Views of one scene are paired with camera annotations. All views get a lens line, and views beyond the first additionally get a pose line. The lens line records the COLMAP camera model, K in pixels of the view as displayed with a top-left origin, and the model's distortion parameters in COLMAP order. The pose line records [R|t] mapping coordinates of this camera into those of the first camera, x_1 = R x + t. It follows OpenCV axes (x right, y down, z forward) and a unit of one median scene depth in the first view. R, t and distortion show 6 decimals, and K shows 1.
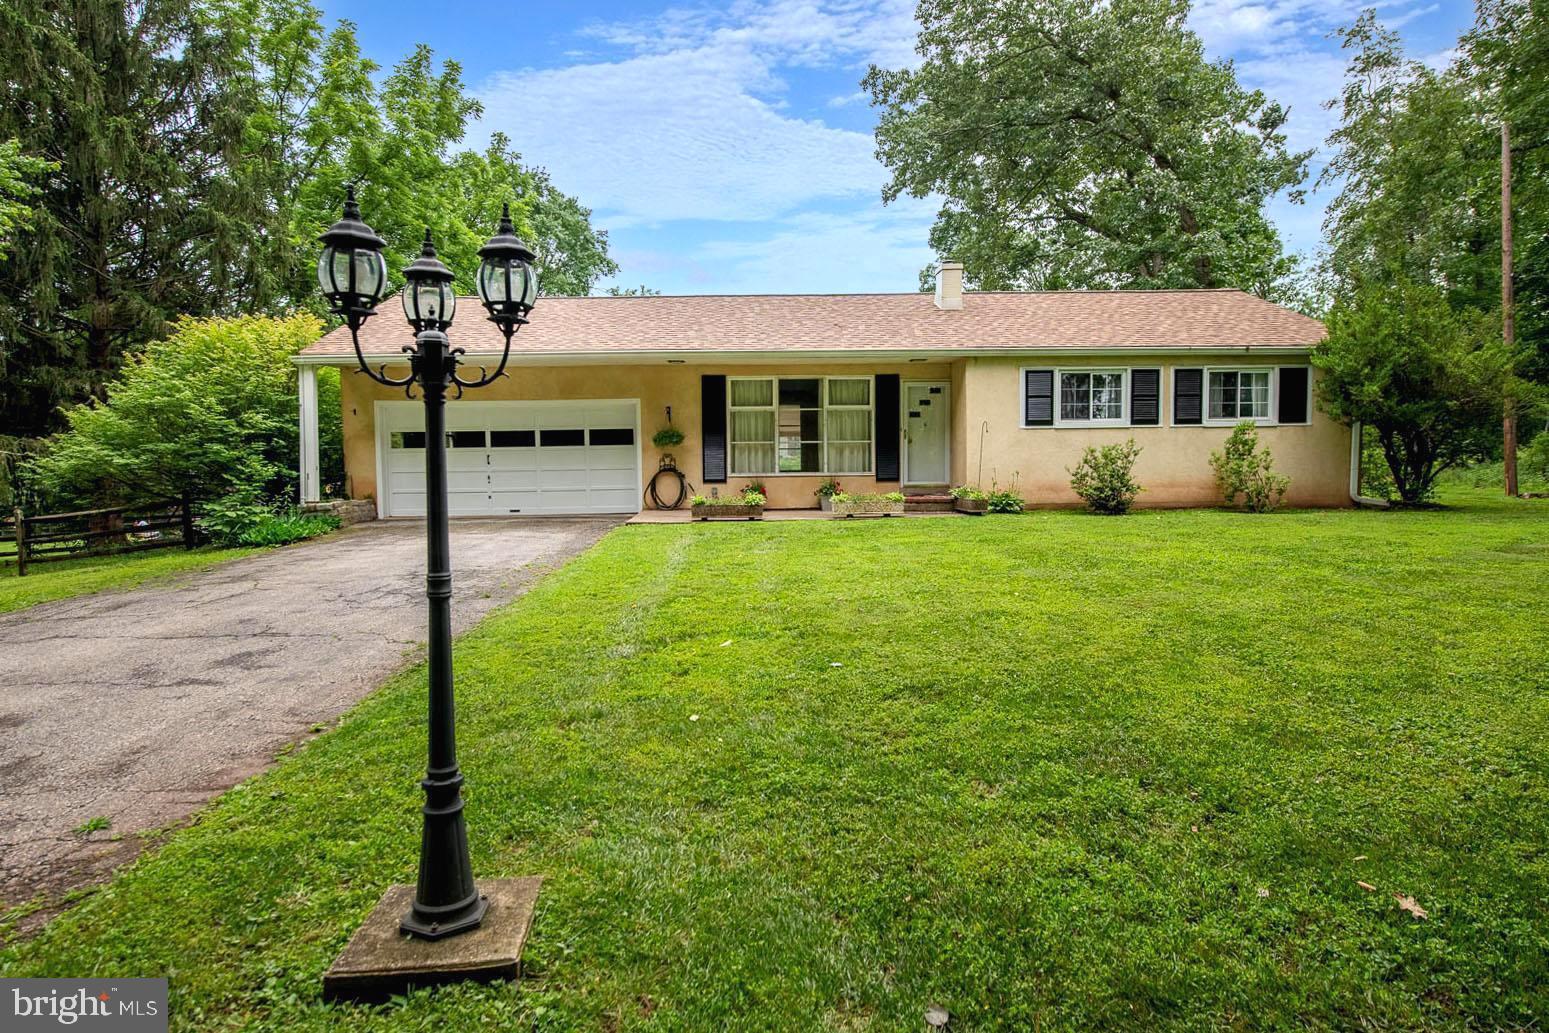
lens RADIAL K [[851.1, 0, 778.1], [0, 851.1, 515.7], [0, 0, 1]] dist [-0.004206, -0.002451]
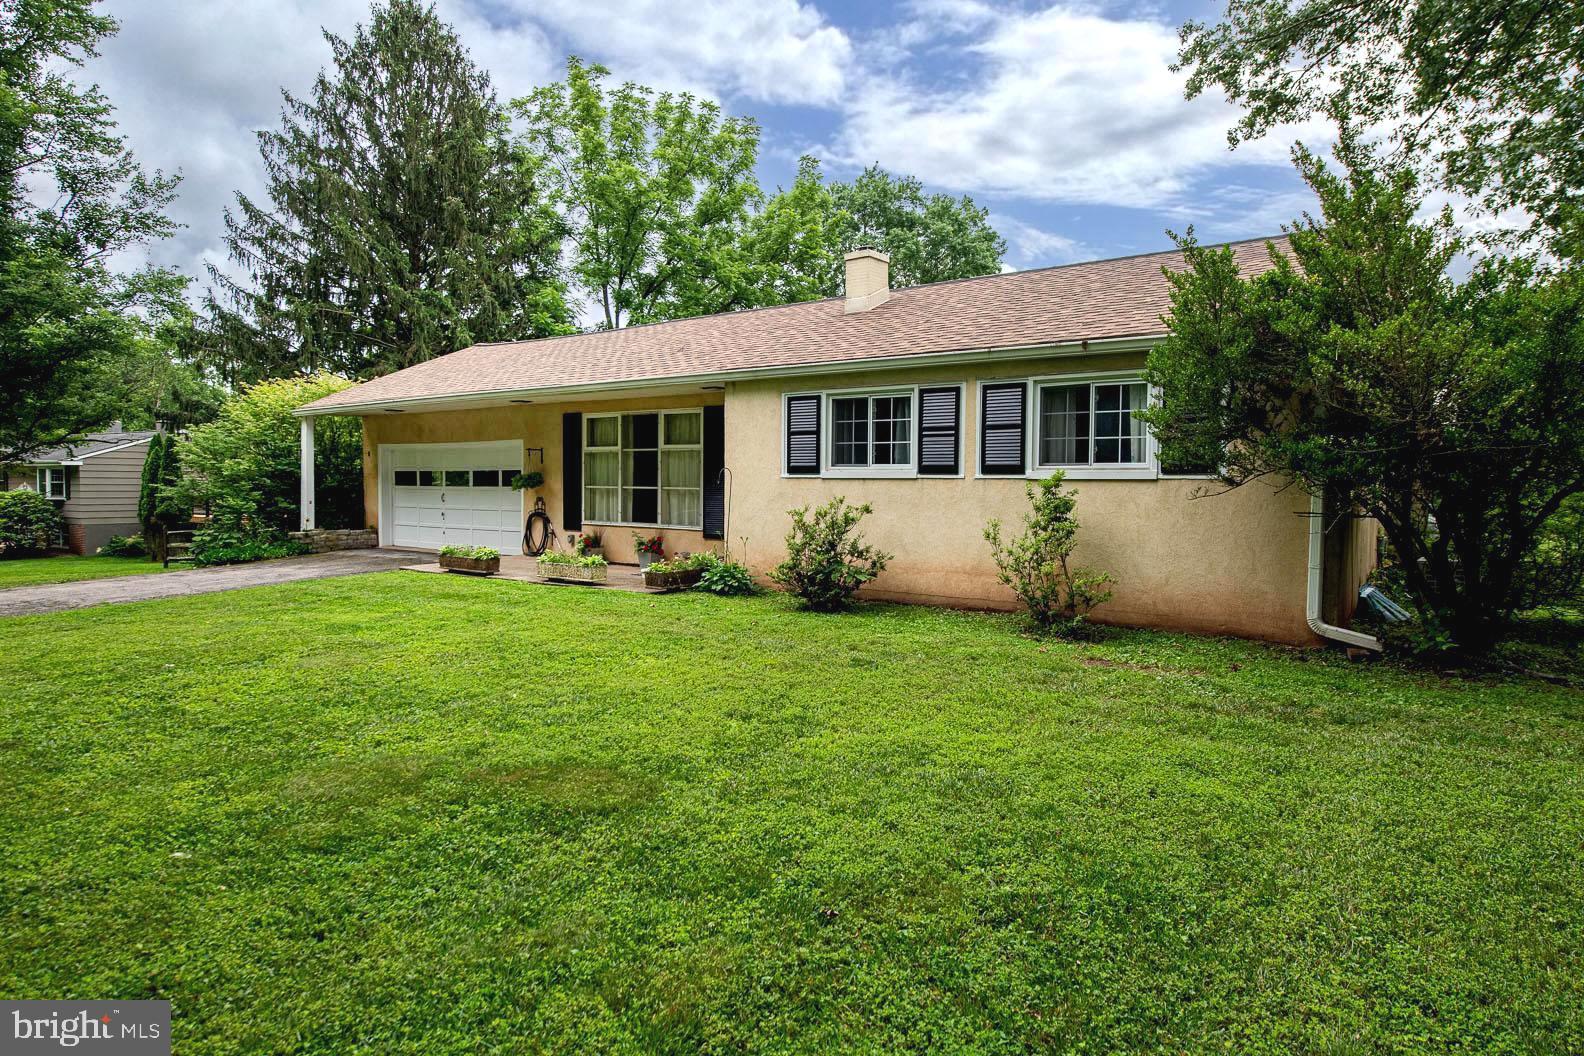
lens RADIAL K [[908.5, 0, 794.7], [0, 908.5, 527.4], [0, 0, 1]] dist [-0.006416, -0.000550]
pose [[0.786309, 0.049334, -0.615860, 0.727217], [-0.056185, 0.998386, 0.008242, -0.063488], [0.615273, 0.028121, 0.787812, 0.377011]]
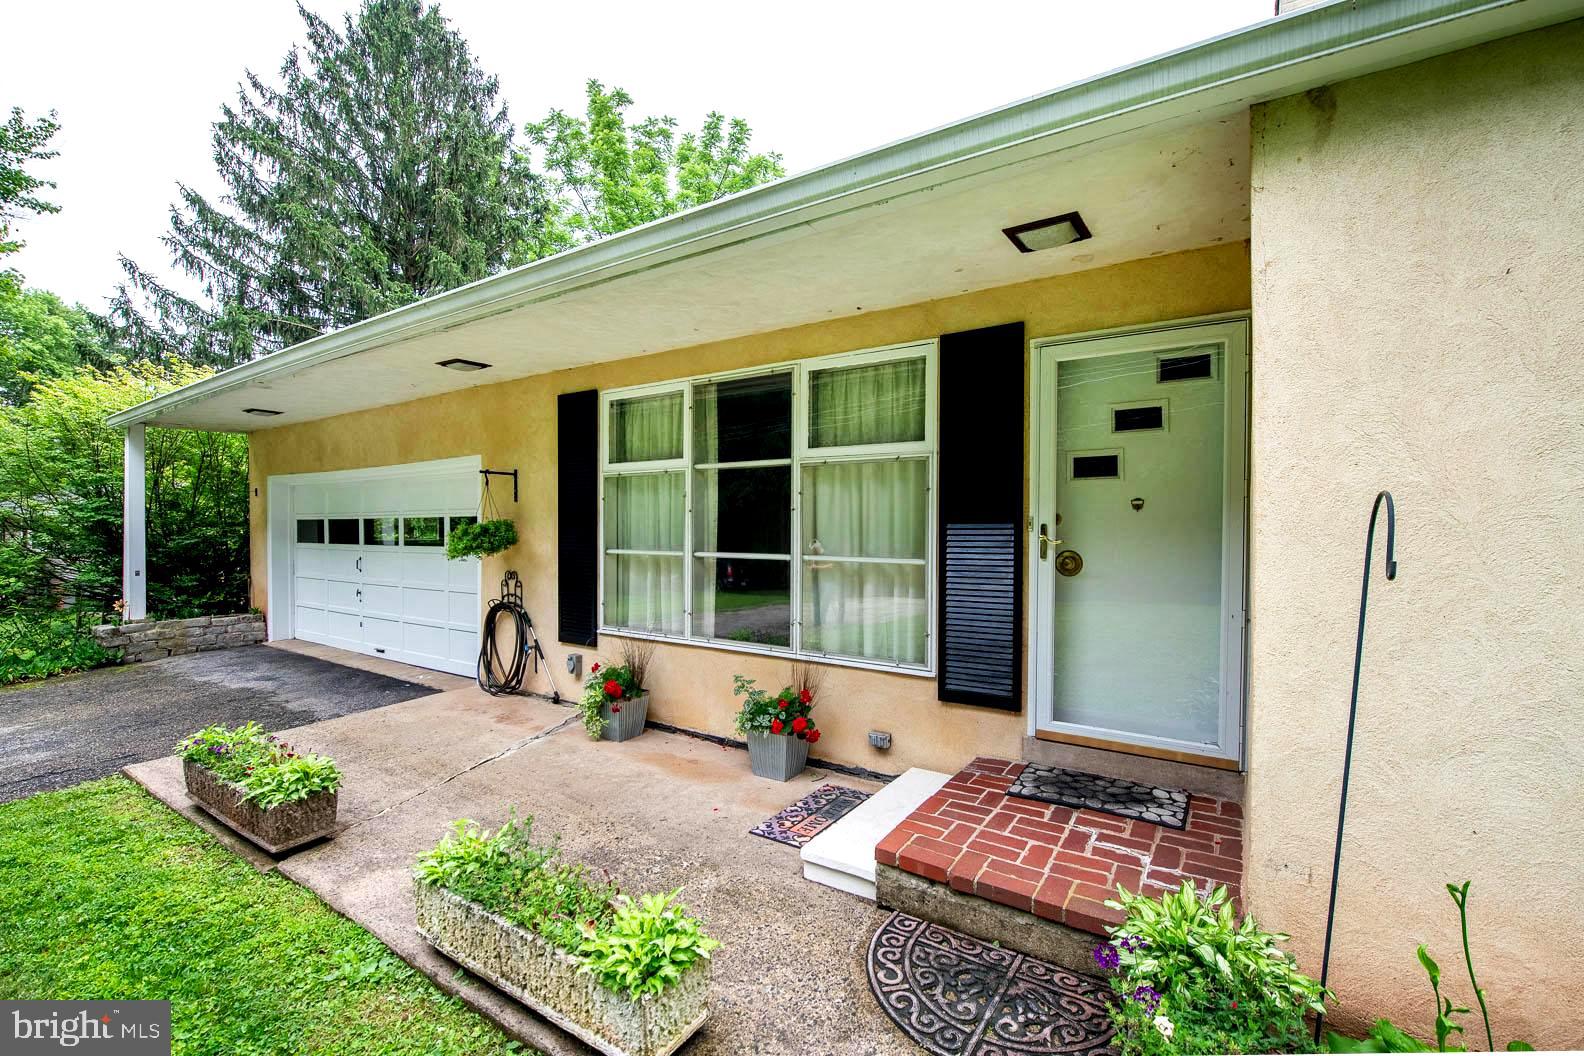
lens RADIAL K [[679.9, 0, 792.2], [0, 679.9, 529.2], [0, 0, 1]] dist [-0.013033, -0.000276]
pose [[0.812927, 0.015646, -0.582156, 0.211351], [-0.047490, 0.998091, -0.039490, -0.088442], [0.580427, 0.059749, 0.812118, 0.791028]]
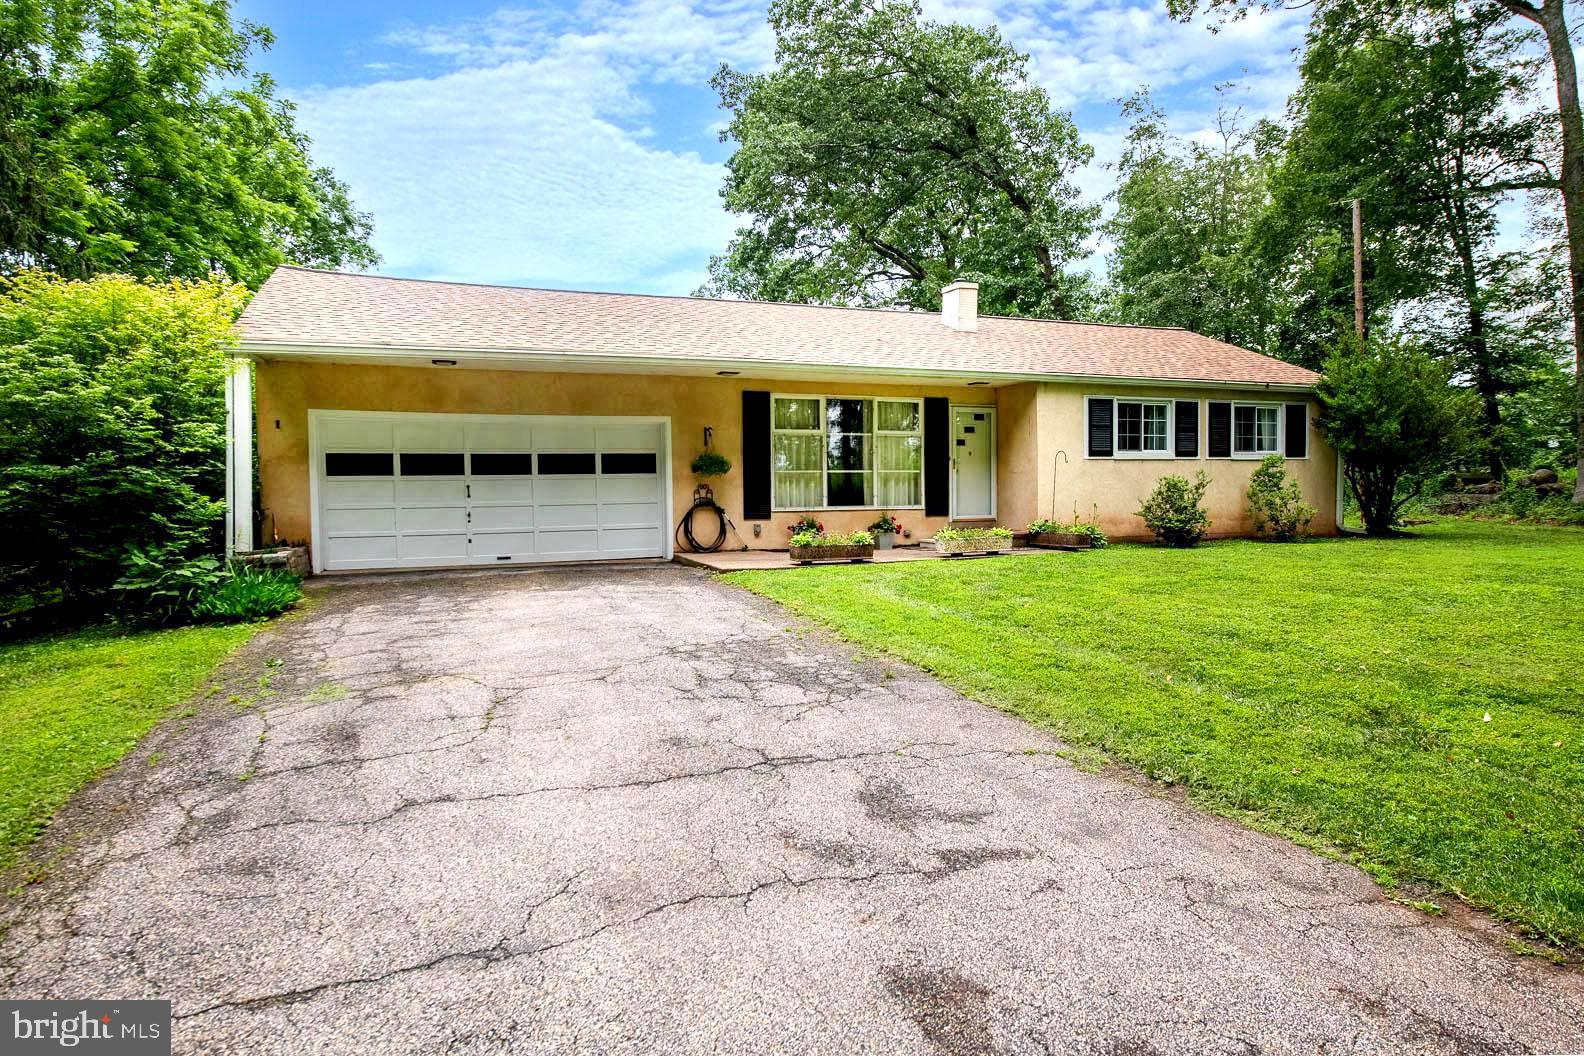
lens RADIAL K [[908.5, 0, 797.1], [0, 908.5, 526.1], [0, 0, 1]] dist [-0.006416, -0.000550]
pose [[0.940214, -0.012808, 0.340344, -0.346463], [0.022239, 0.999469, -0.023824, -0.009390], [-0.339858, 0.029969, 0.939999, 0.144262]]
